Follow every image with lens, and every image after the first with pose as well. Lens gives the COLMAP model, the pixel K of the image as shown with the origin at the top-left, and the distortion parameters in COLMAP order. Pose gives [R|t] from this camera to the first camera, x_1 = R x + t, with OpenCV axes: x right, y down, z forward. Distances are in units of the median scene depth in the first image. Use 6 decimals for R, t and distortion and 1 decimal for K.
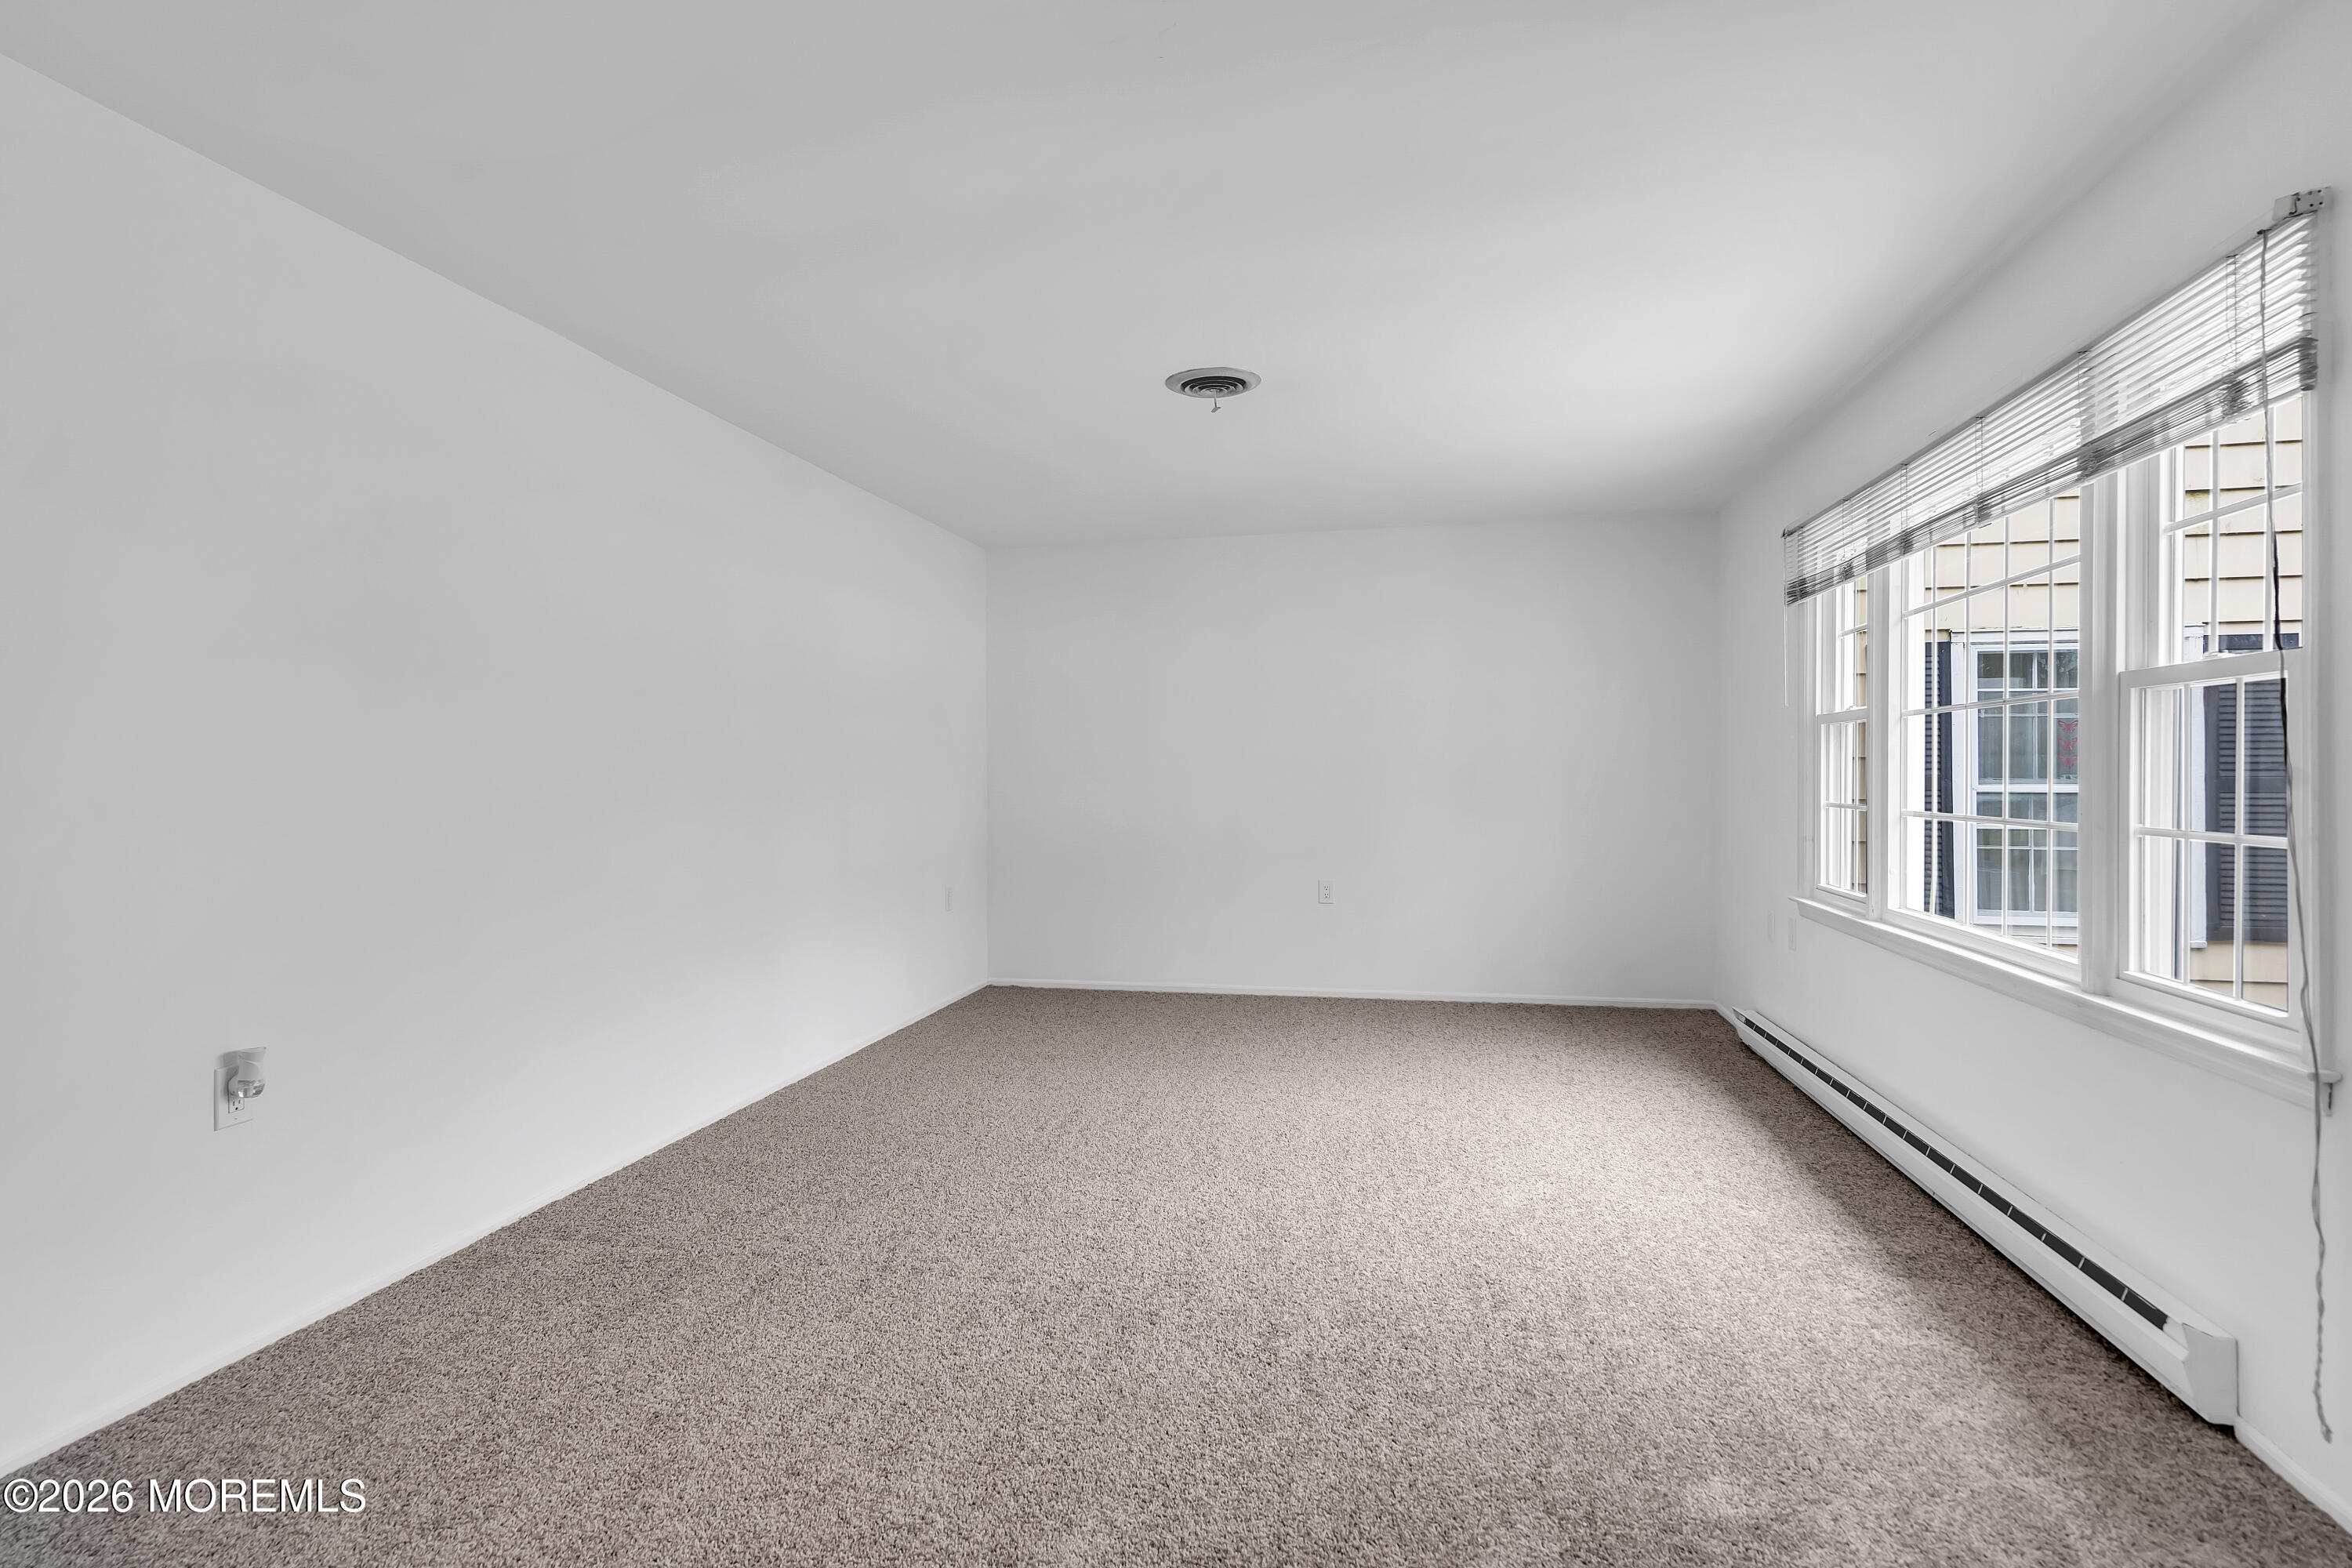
lens RADIAL K [[1154.4, 0, 1160.4], [0, 1154.4, 780.1], [0, 0, 1]] dist [0.001053, 0.000262]
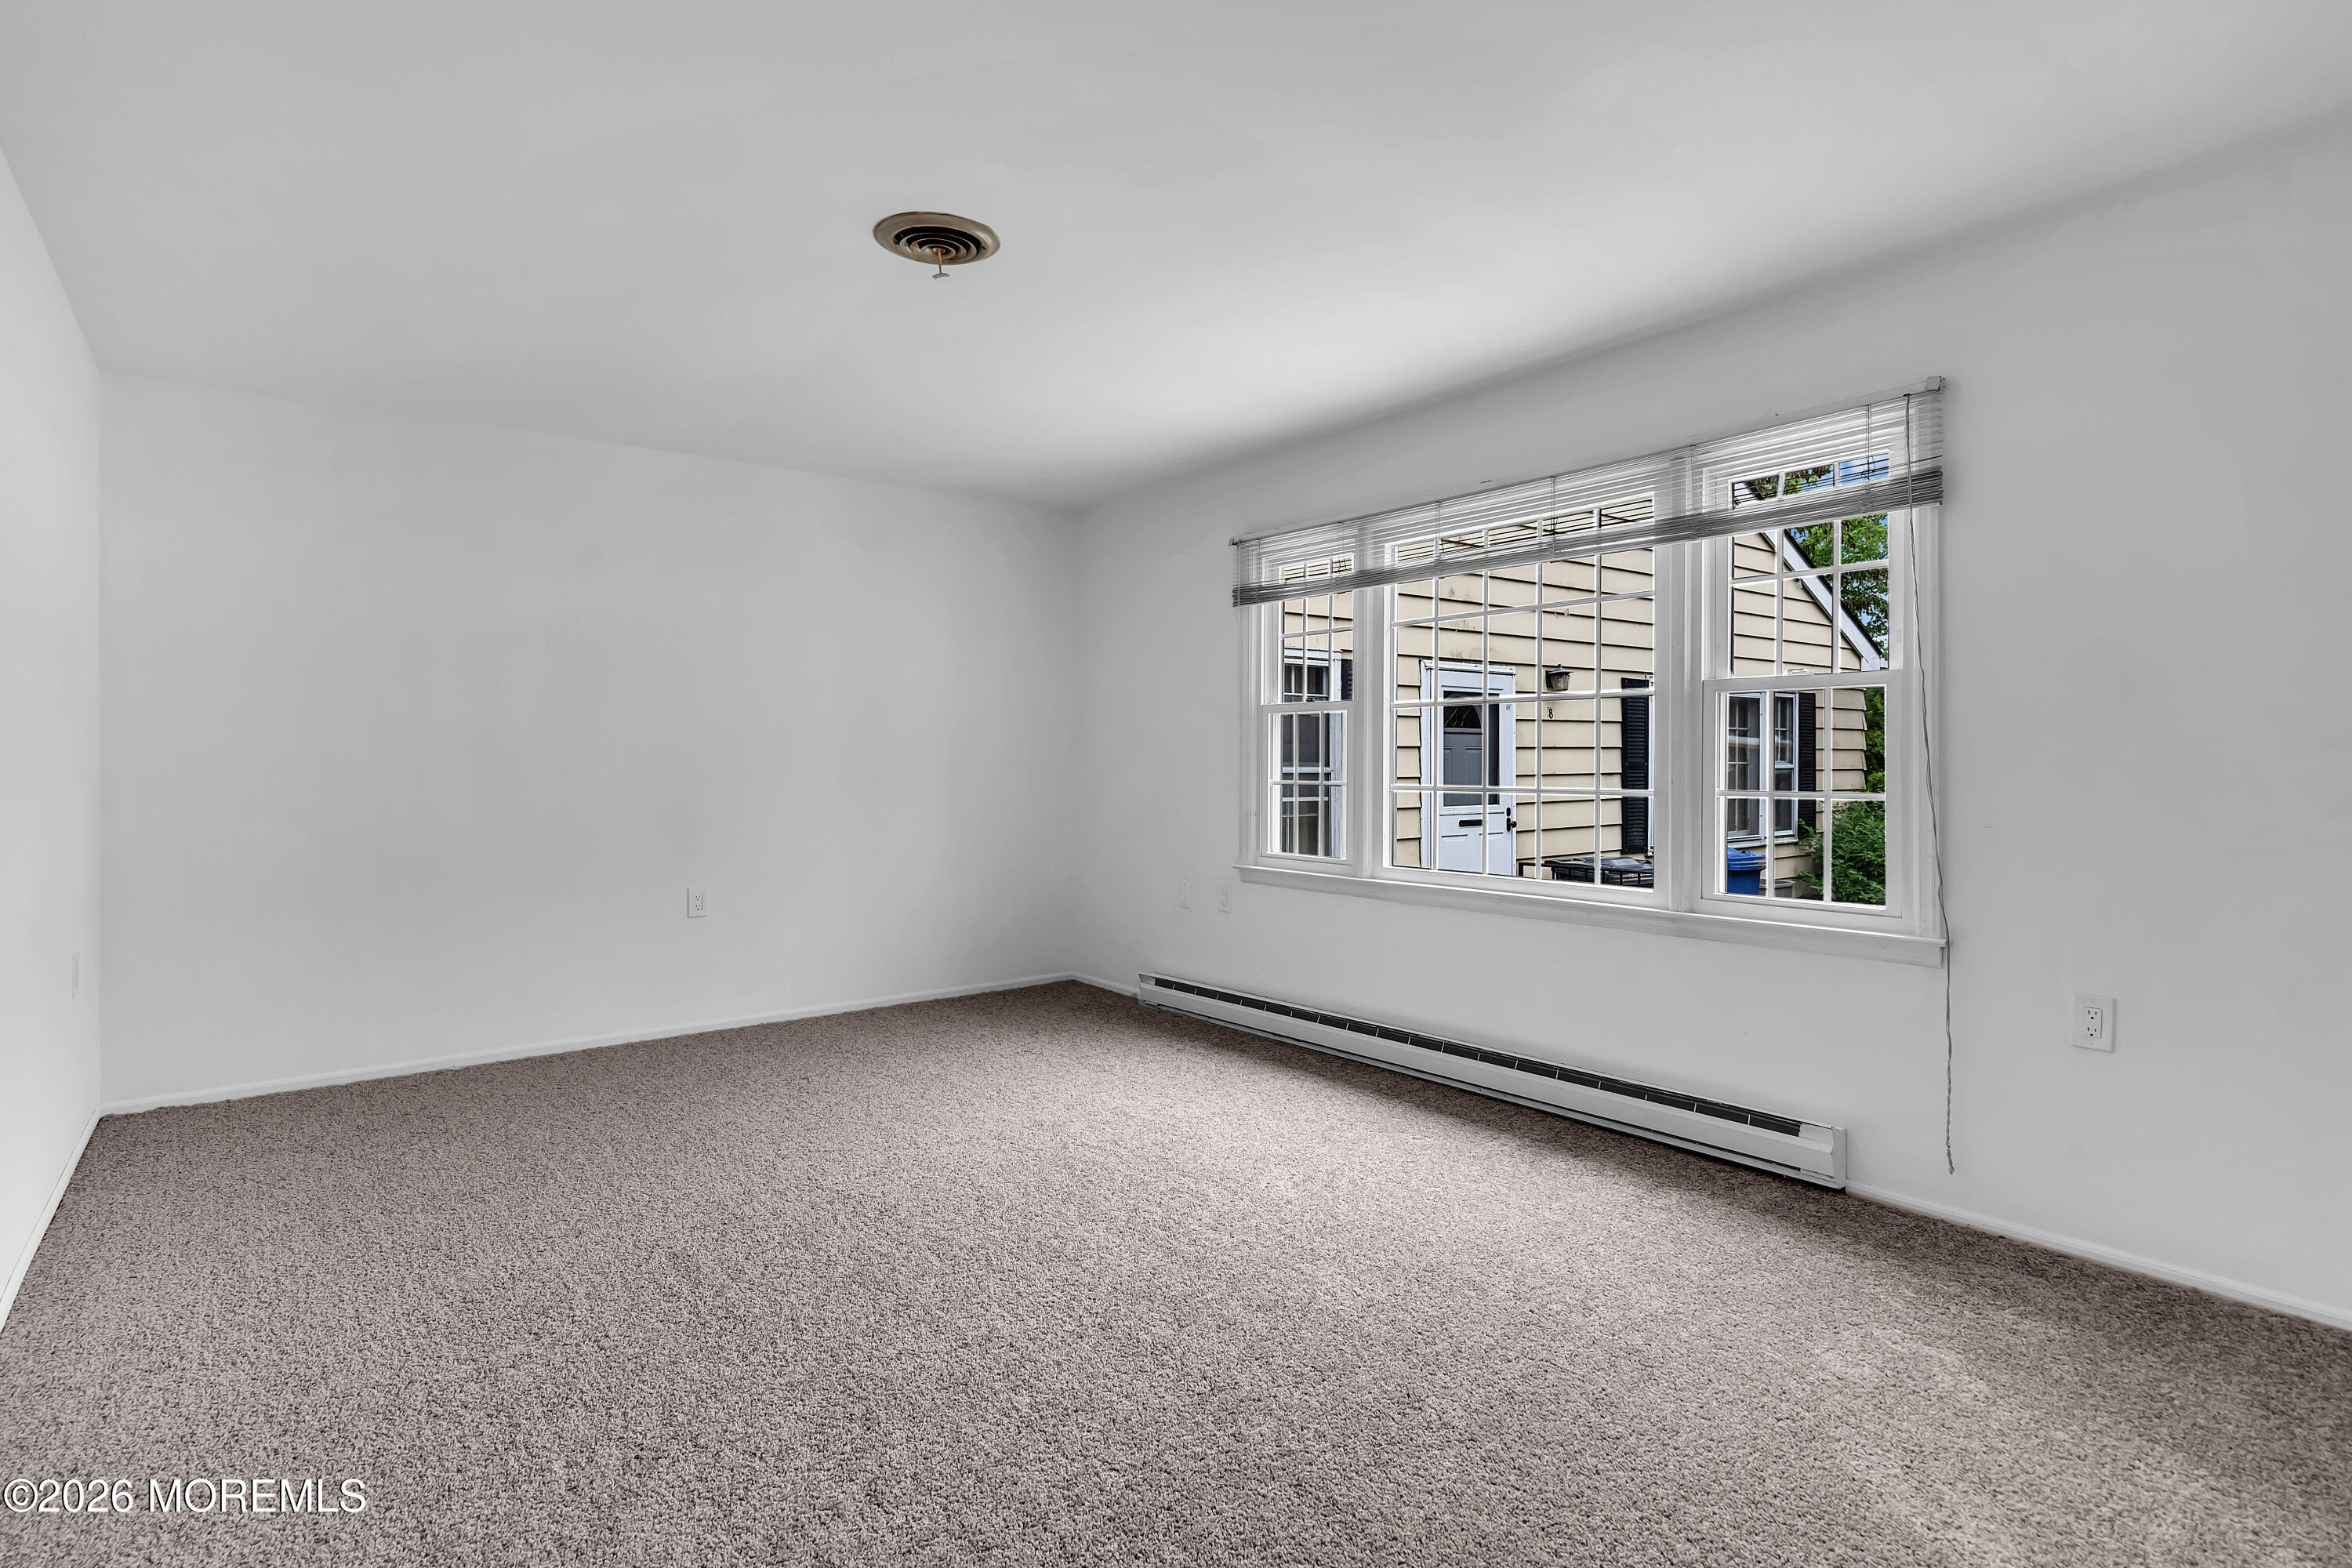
lens RADIAL K [[1154.4, 0, 1160.4], [0, 1154.4, 780.1], [0, 0, 1]] dist [0.001053, 0.000262]
pose [[0.642602, -0.007972, 0.766158, -0.440675], [-0.000712, 0.999939, 0.011002, 0.003810], [-0.766200, -0.007615, 0.642558, 0.390562]]
